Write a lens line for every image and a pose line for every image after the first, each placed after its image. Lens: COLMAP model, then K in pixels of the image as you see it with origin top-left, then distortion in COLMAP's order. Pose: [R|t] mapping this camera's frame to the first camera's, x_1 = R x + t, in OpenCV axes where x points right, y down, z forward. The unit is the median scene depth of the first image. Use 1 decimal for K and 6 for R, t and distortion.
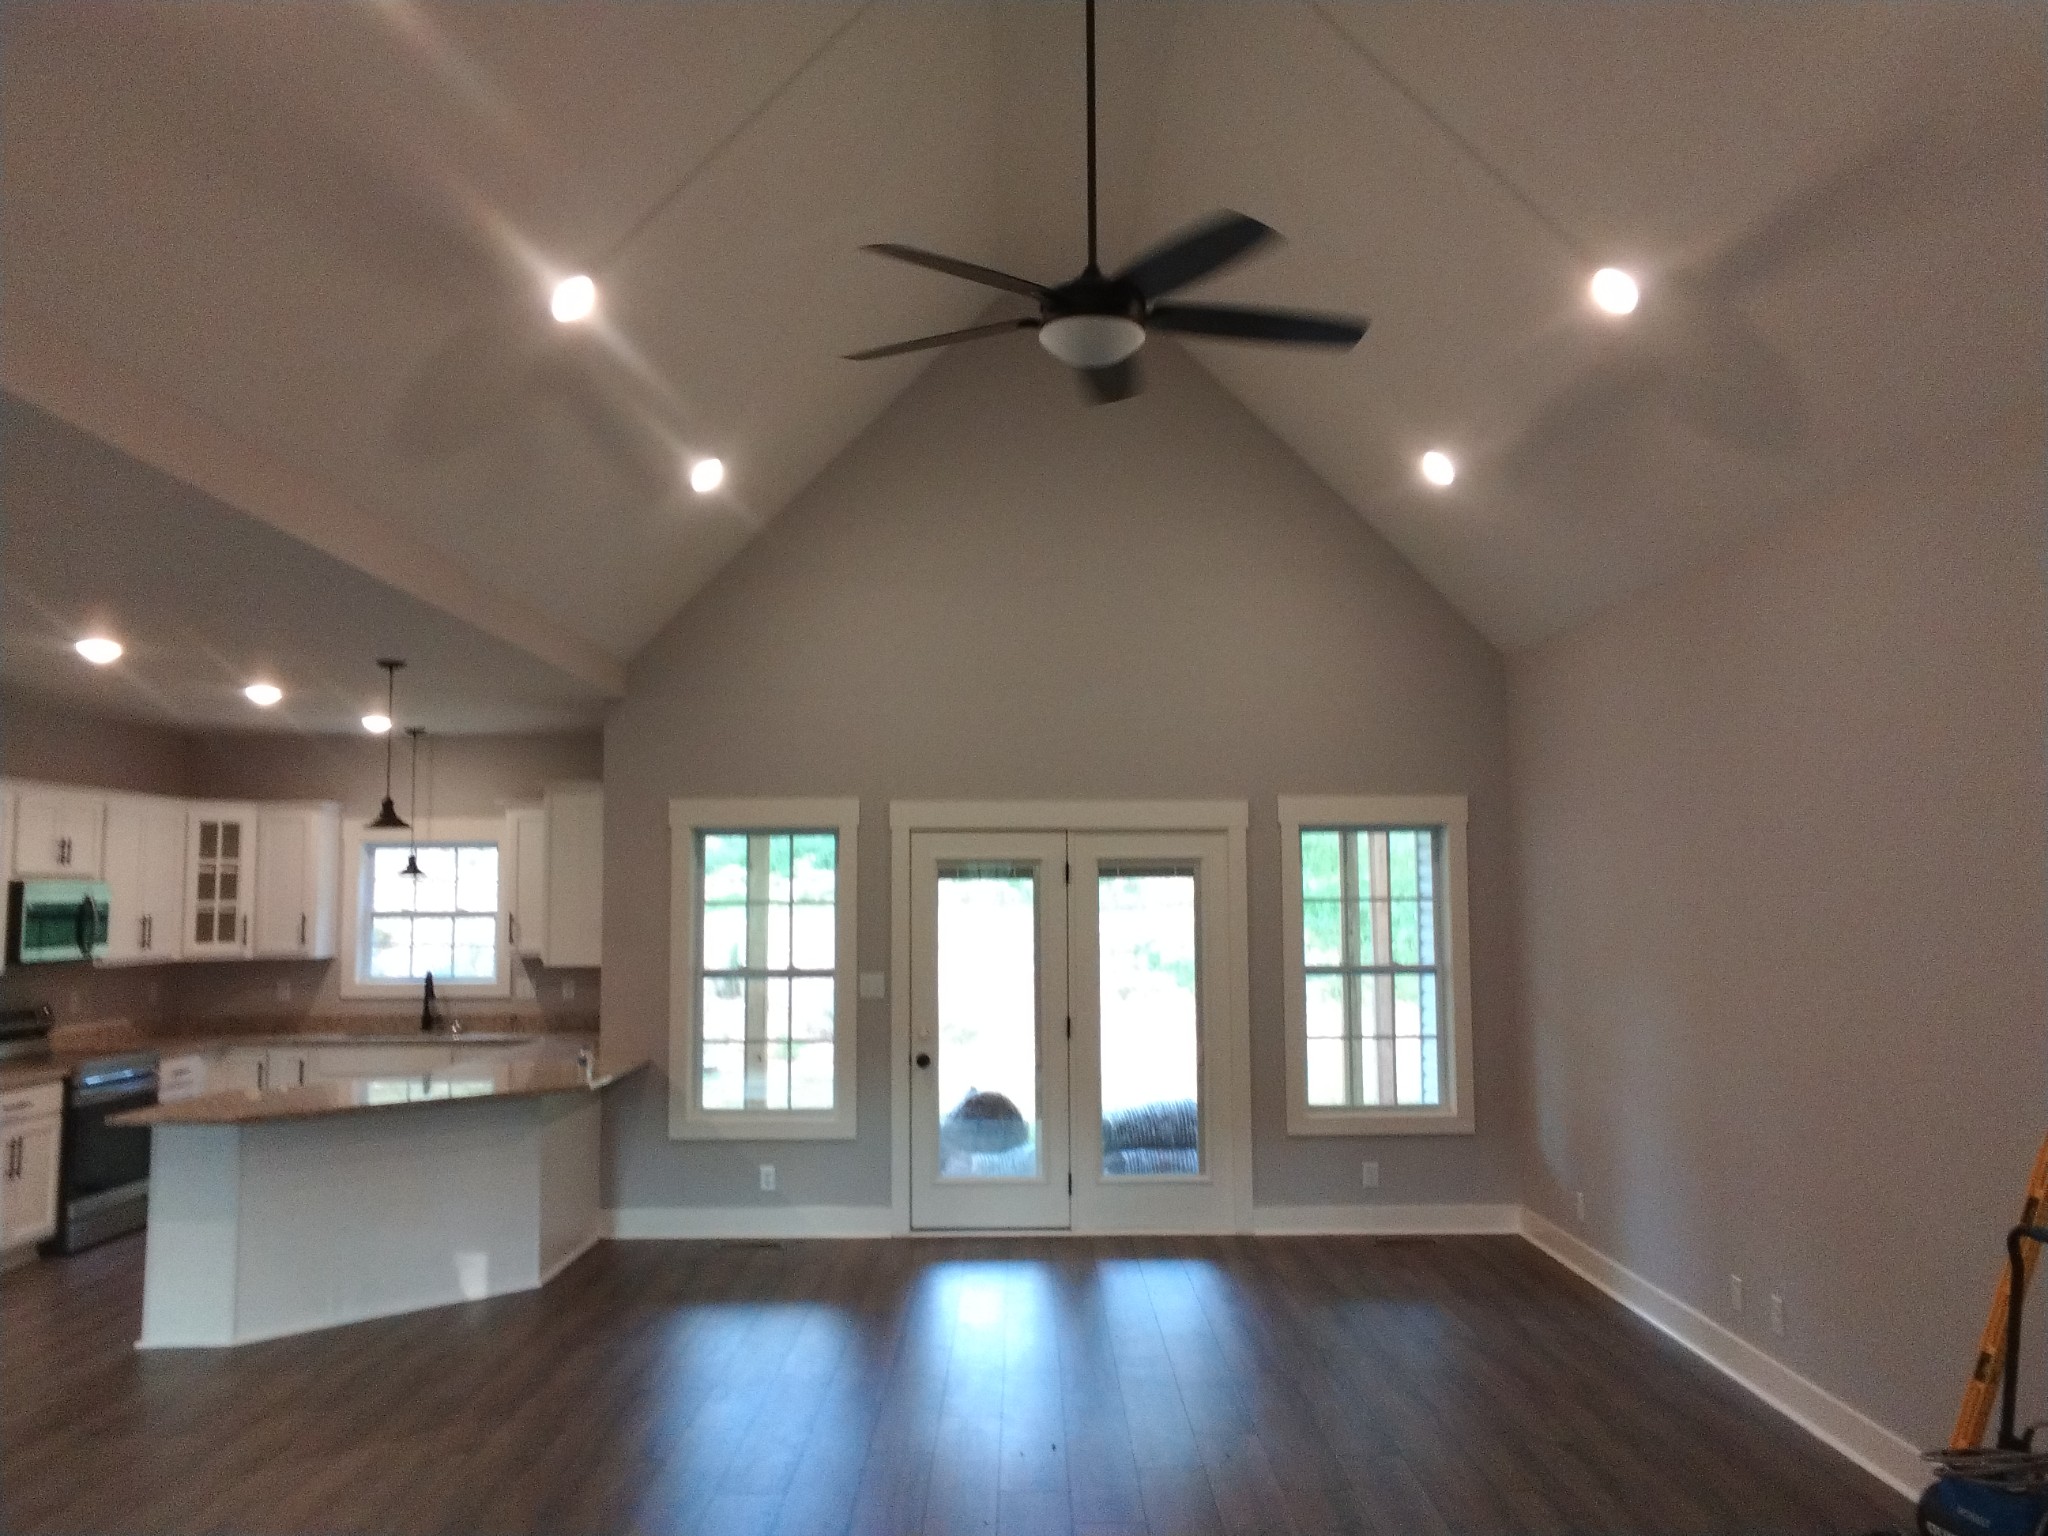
lens RADIAL K [[1667.0, 0, 1024.0], [0, 1667.0, 768.0], [0, 0, 1]] dist [-0.050113, -0.003874]
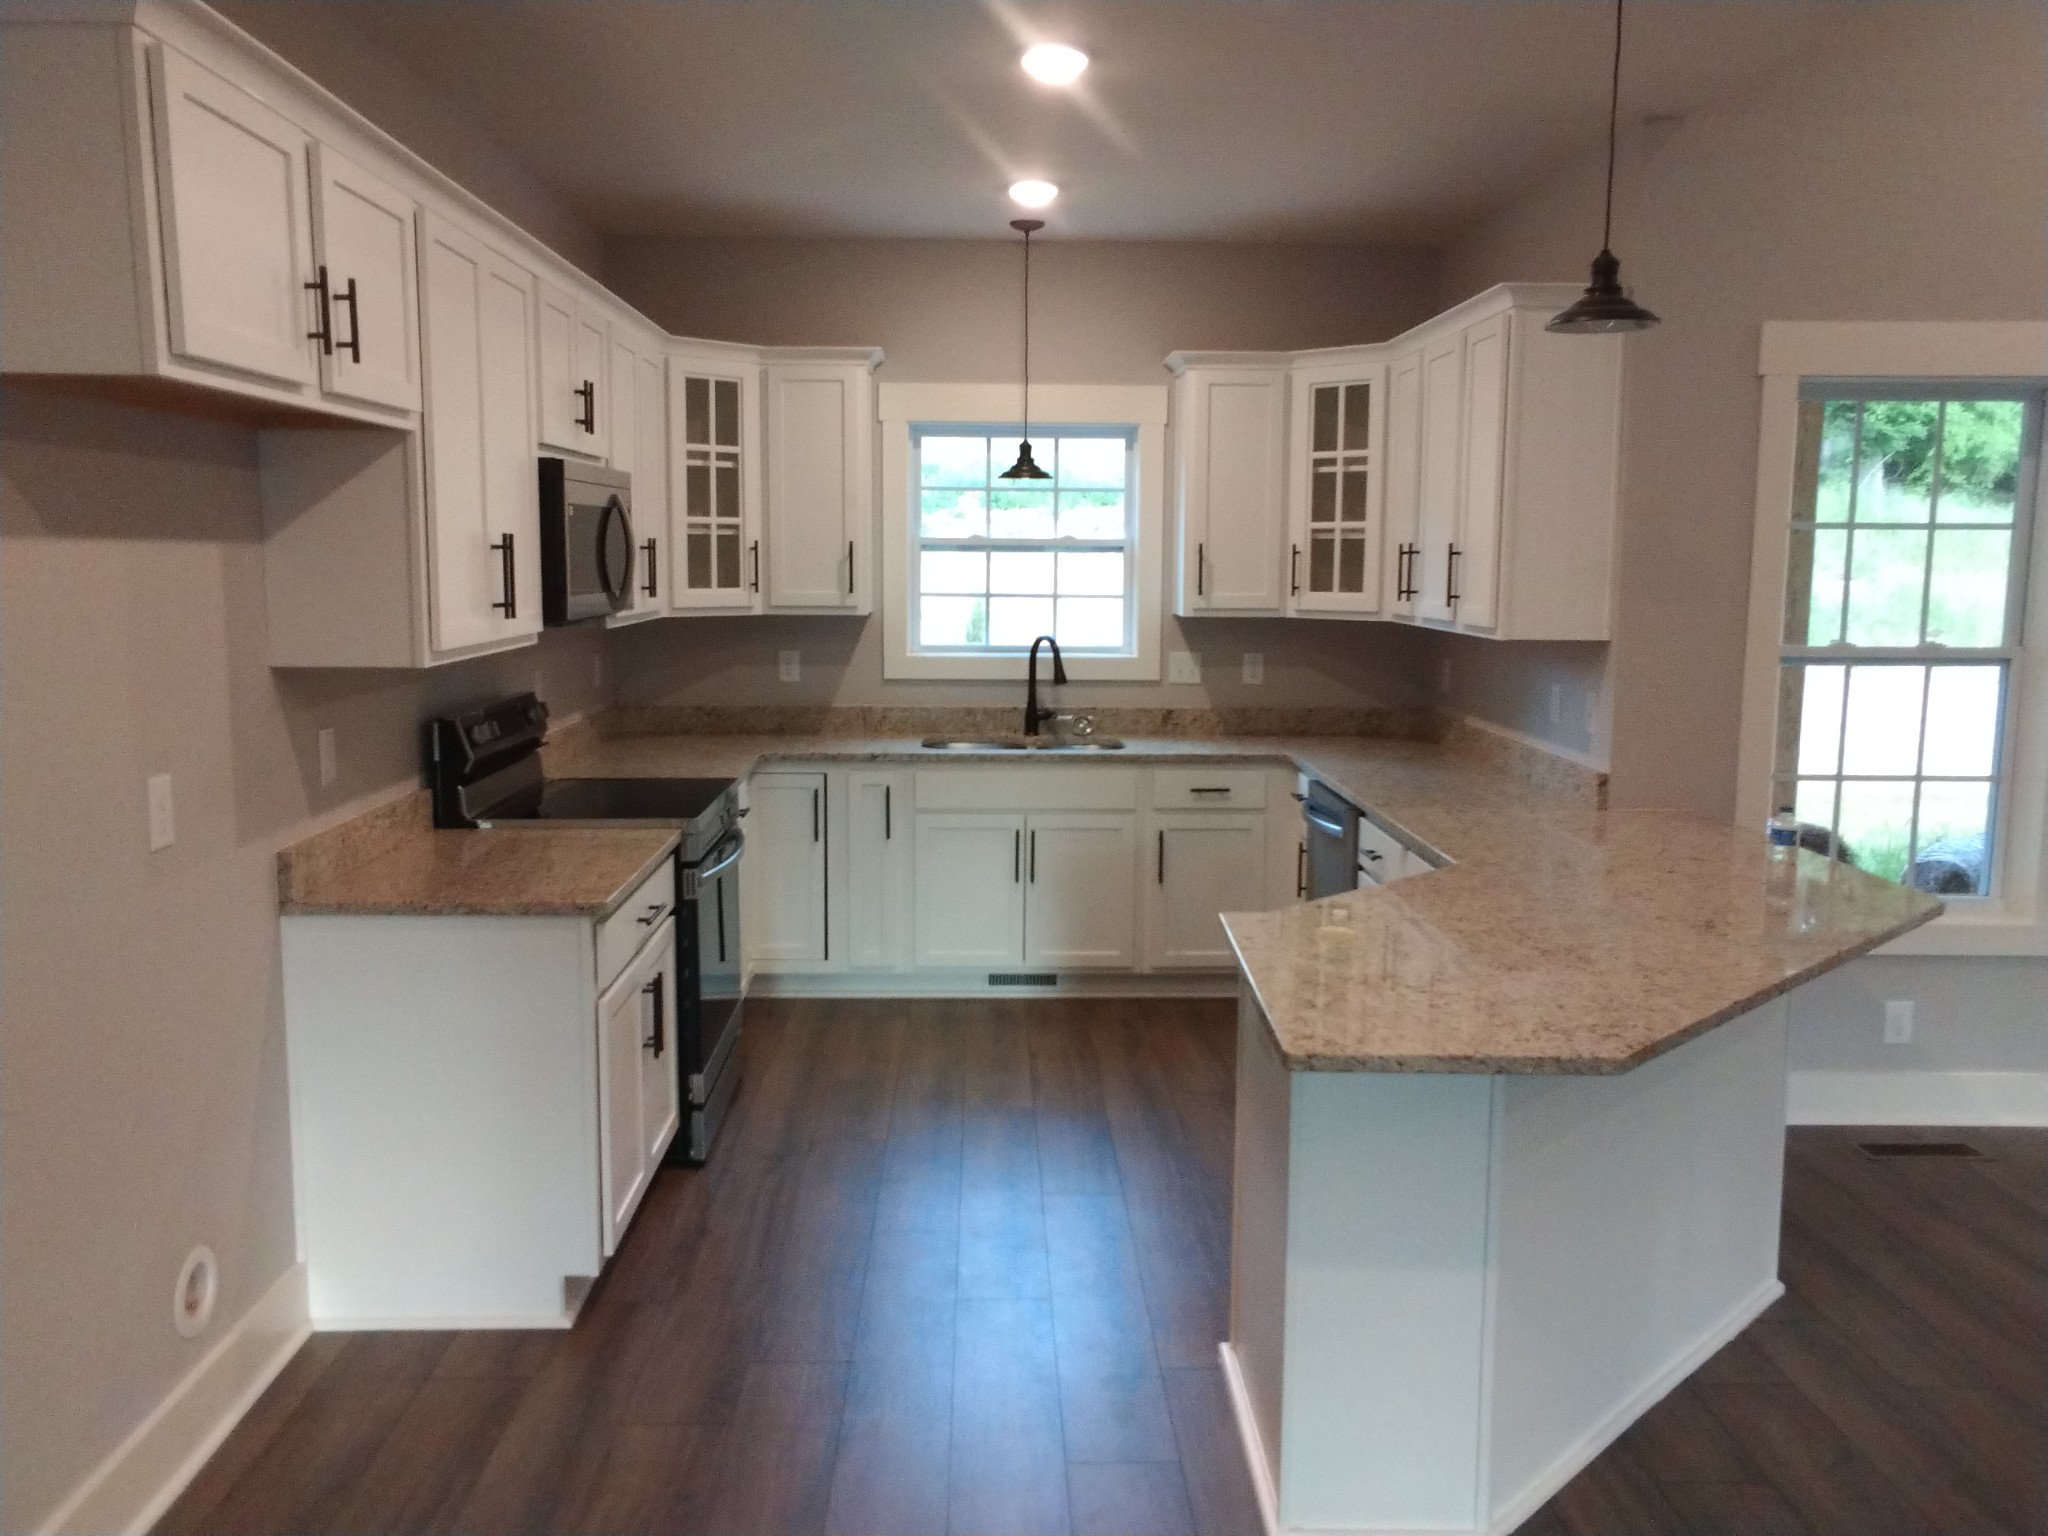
lens RADIAL K [[1604.5, 0, 1024.0], [0, 1604.5, 768.0], [0, 0, 1]] dist [0.050842, -0.001078]
pose [[0.999322, 0.011445, 0.035005, -0.392078], [-0.018604, 0.977178, 0.211606, 0.044277], [-0.031784, -0.212113, 0.976728, 0.412304]]
